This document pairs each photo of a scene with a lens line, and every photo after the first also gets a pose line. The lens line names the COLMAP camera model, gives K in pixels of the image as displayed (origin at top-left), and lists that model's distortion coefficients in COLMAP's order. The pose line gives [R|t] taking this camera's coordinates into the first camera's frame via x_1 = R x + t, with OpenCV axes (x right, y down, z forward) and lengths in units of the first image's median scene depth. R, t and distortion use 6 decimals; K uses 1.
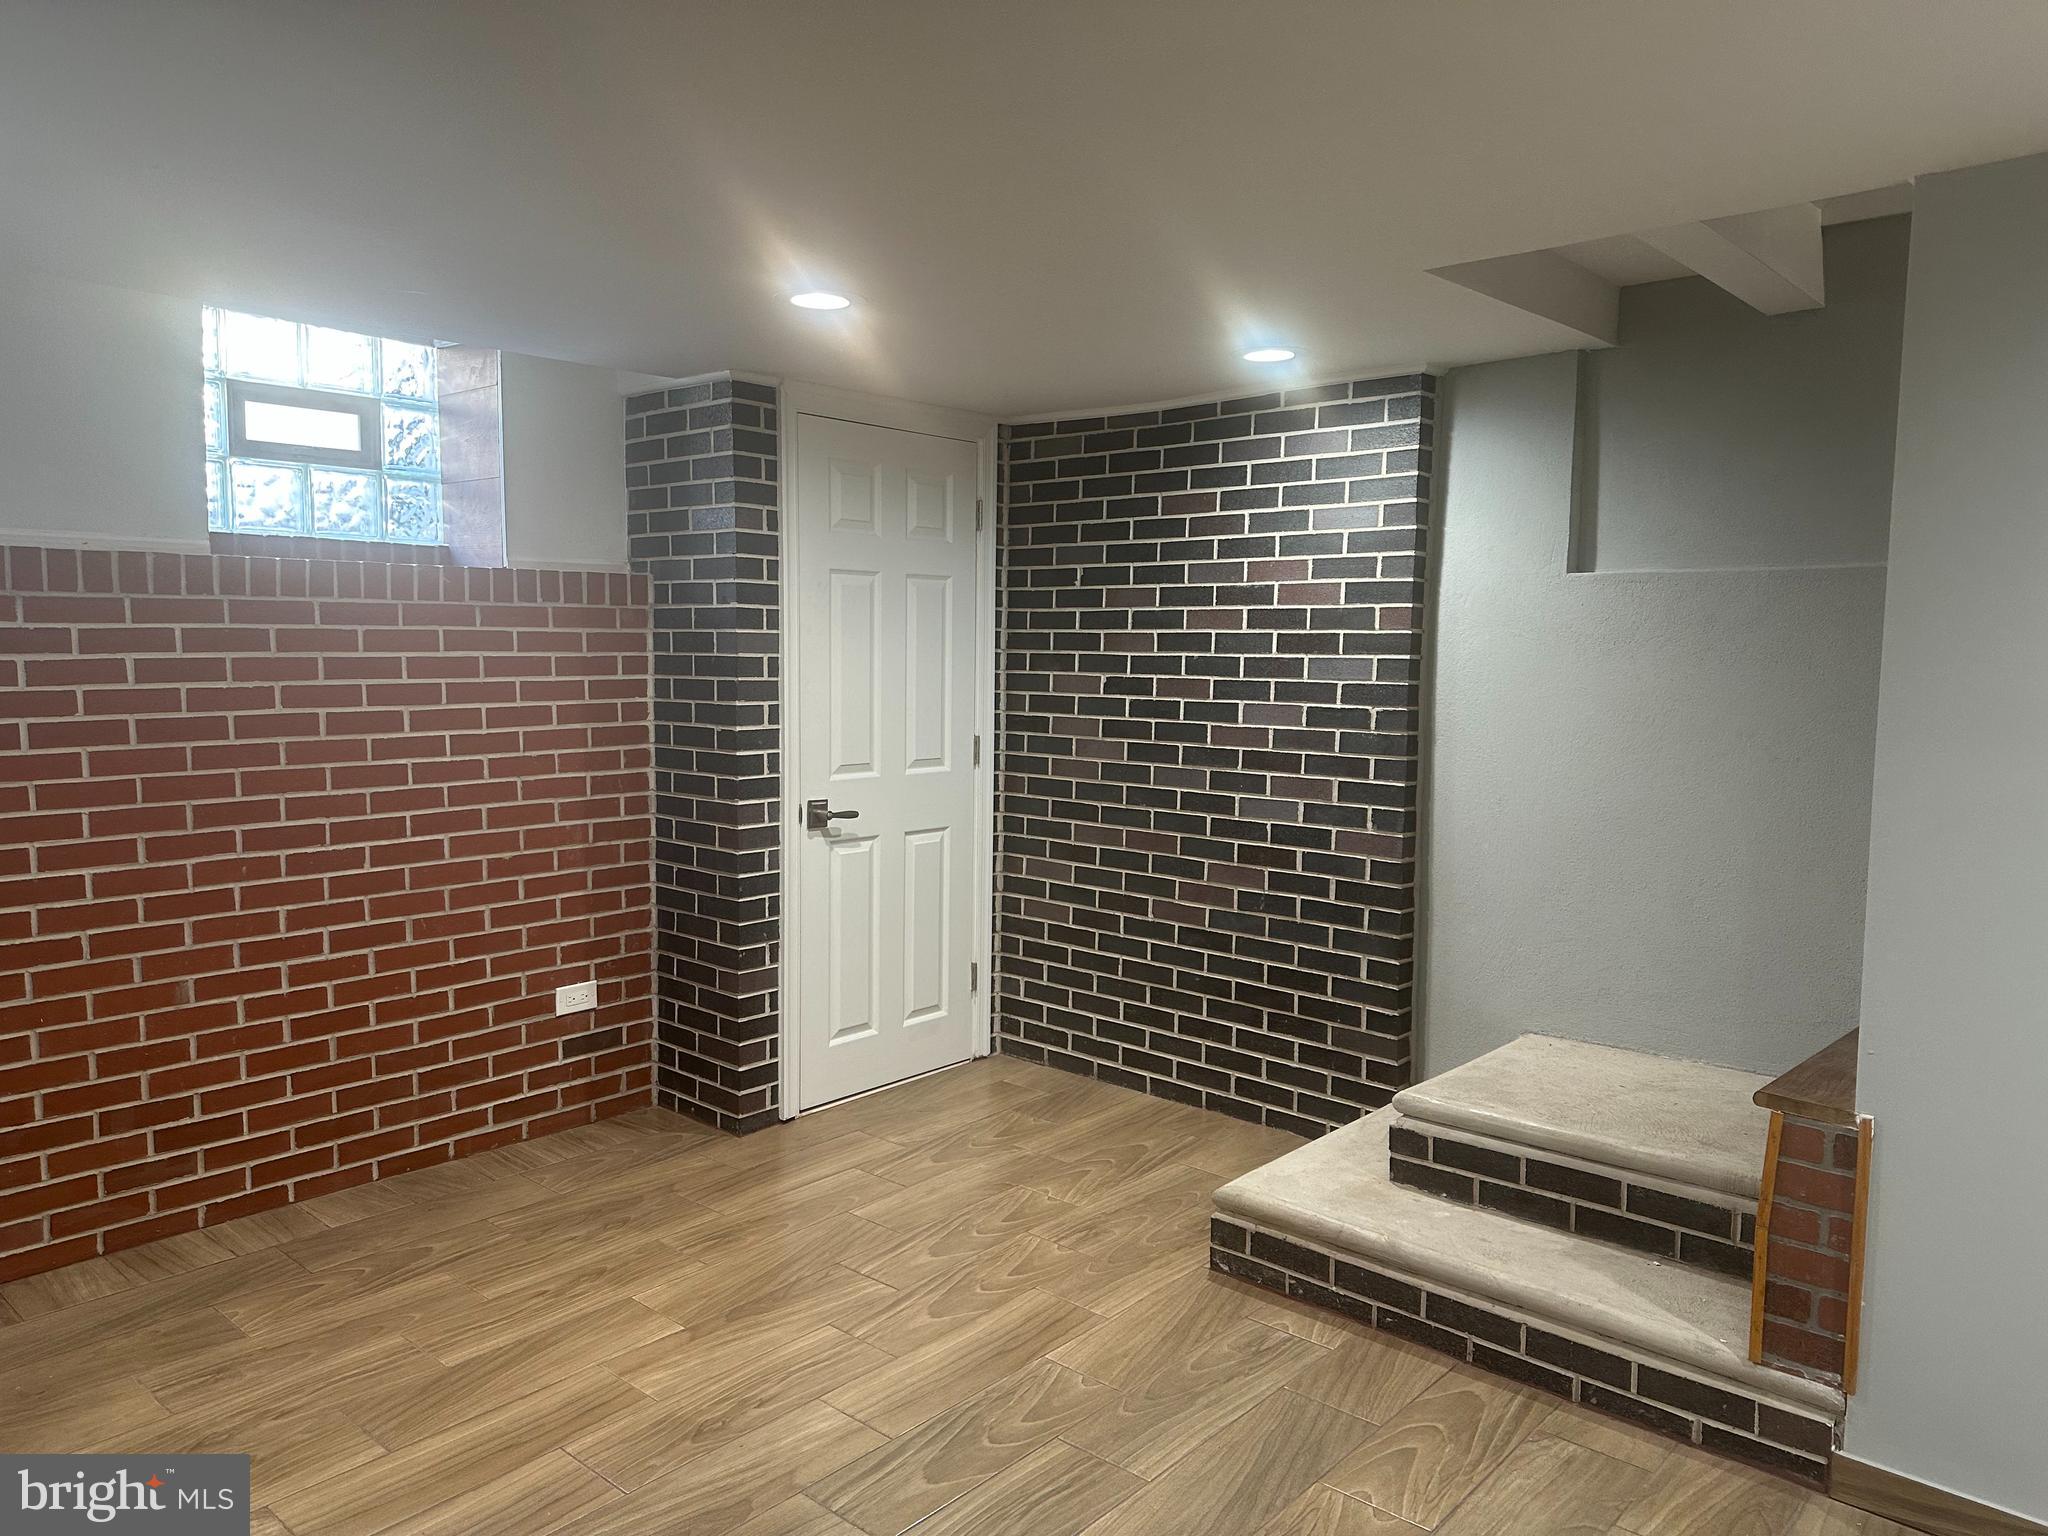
lens RADIAL K [[1441.8, 0, 1023.0], [0, 1441.8, 768.7], [0, 0, 1]] dist [-0.001507, -0.000350]
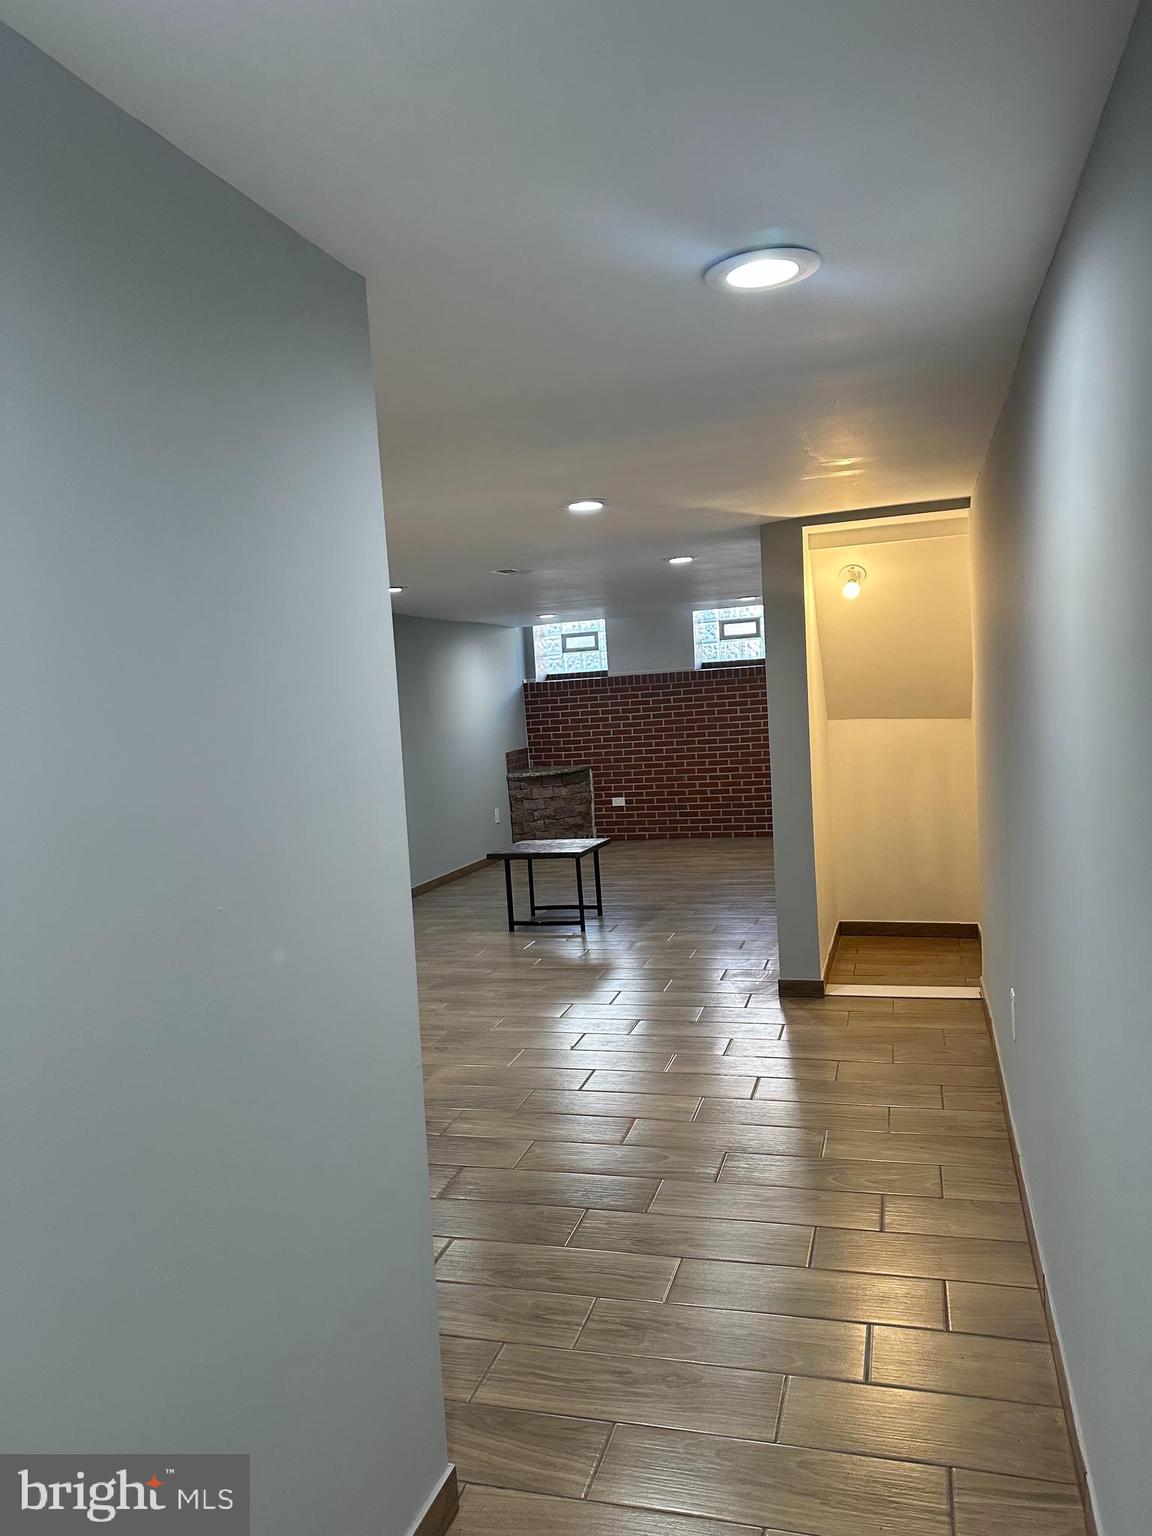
lens RADIAL K [[1081.3, 0, 577.1], [0, 1081.3, 768.9], [0, 0, 1]] dist [-0.001507, -0.000350]
pose [[0.420440, 0.021842, -0.907058, 1.901477], [-0.015113, 0.999740, 0.017069, 0.073061], [0.907195, 0.006532, 0.420660, -0.521600]]
